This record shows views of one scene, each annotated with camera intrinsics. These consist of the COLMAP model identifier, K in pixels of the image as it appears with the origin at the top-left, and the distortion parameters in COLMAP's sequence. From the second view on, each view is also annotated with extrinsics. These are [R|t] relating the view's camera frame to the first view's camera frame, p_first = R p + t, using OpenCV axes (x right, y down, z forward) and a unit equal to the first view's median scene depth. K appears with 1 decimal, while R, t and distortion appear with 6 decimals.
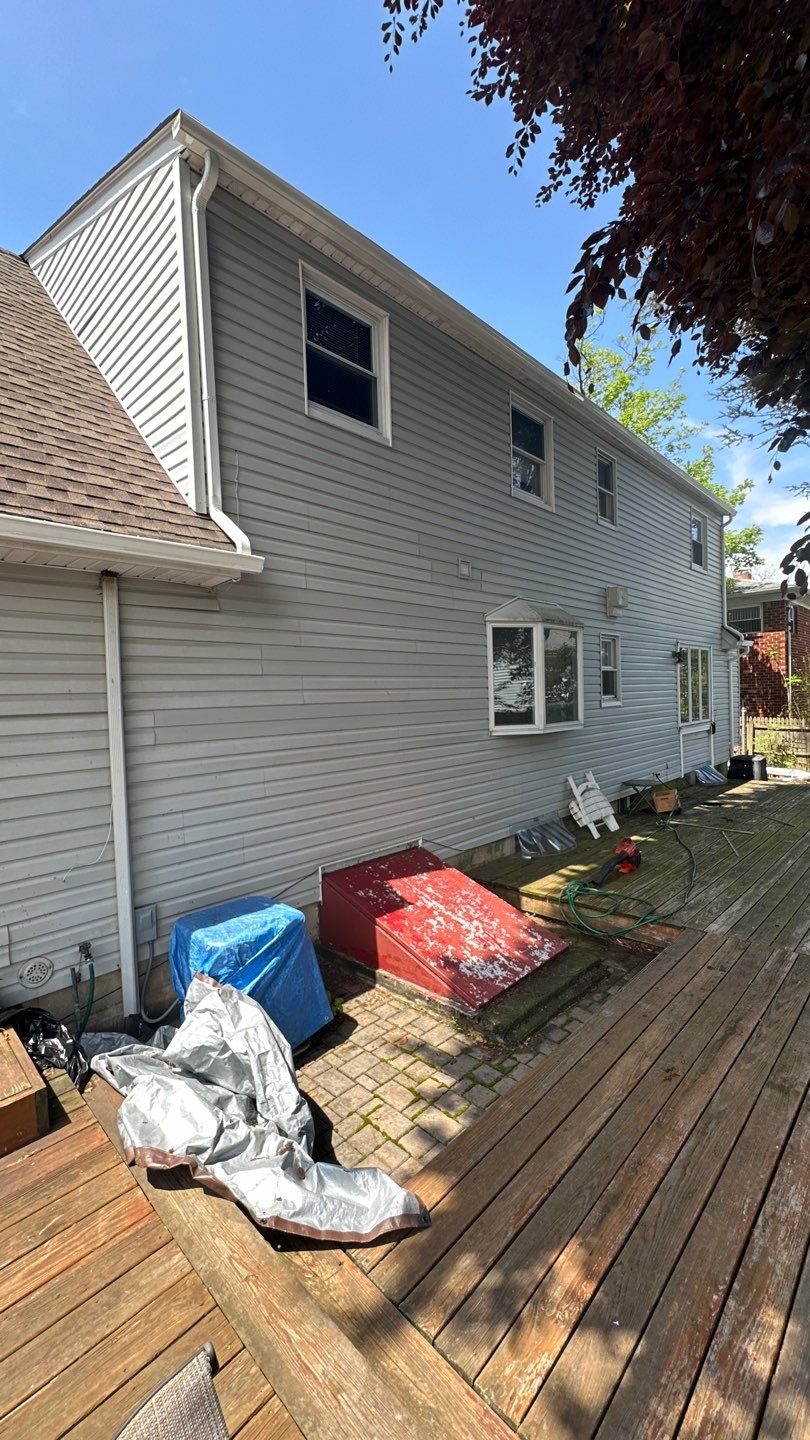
lens RADIAL K [[575.0, 0, 407.6], [0, 575.0, 716.3], [0, 0, 1]] dist [-0.007319, 0.001528]
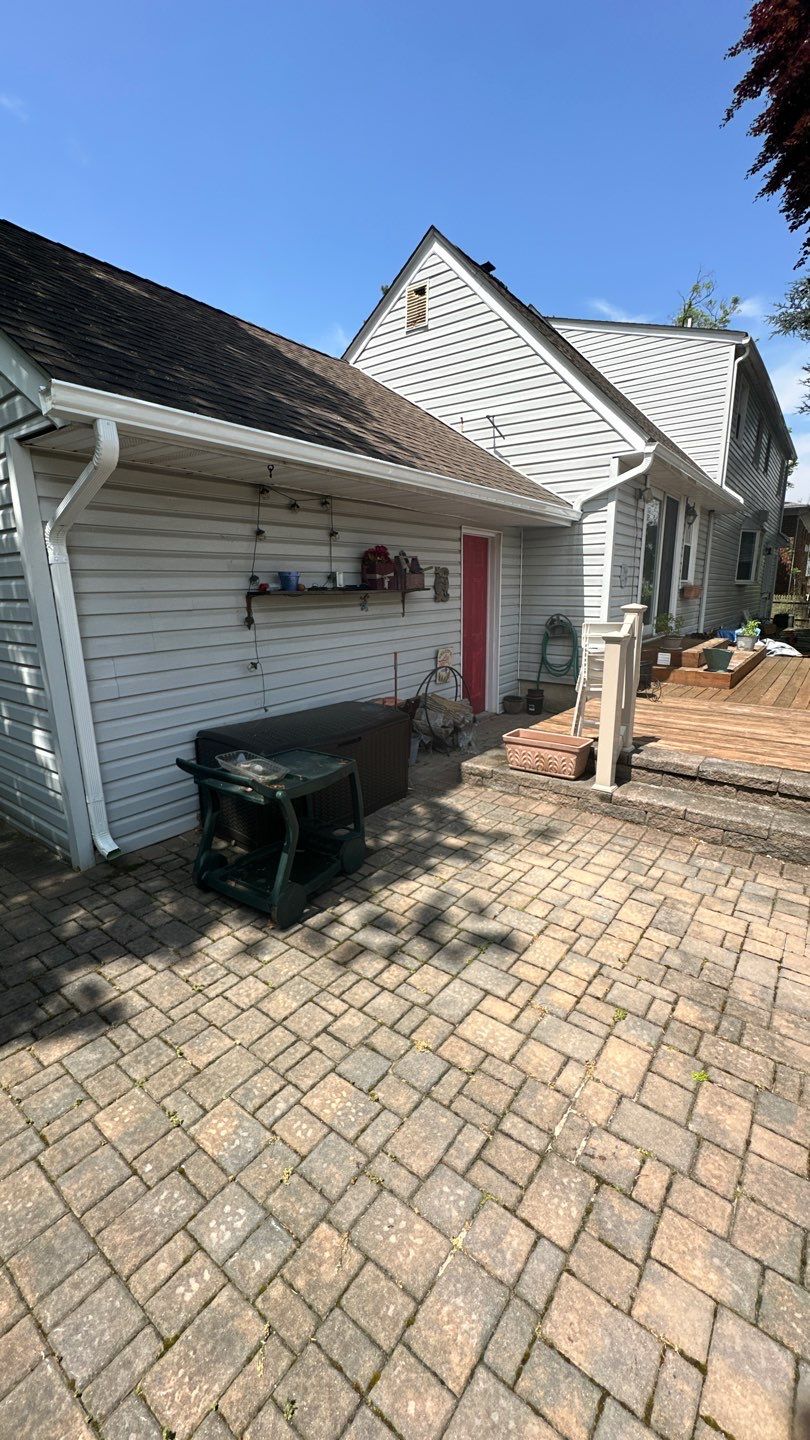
lens RADIAL K [[575.0, 0, 408.9], [0, 575.0, 717.3], [0, 0, 1]] dist [-0.007319, 0.001528]
pose [[0.991052, 0.000456, 0.133475, -1.422075], [-0.025638, 0.982024, 0.187009, 0.162675], [-0.130990, -0.188758, 0.973248, -1.076799]]
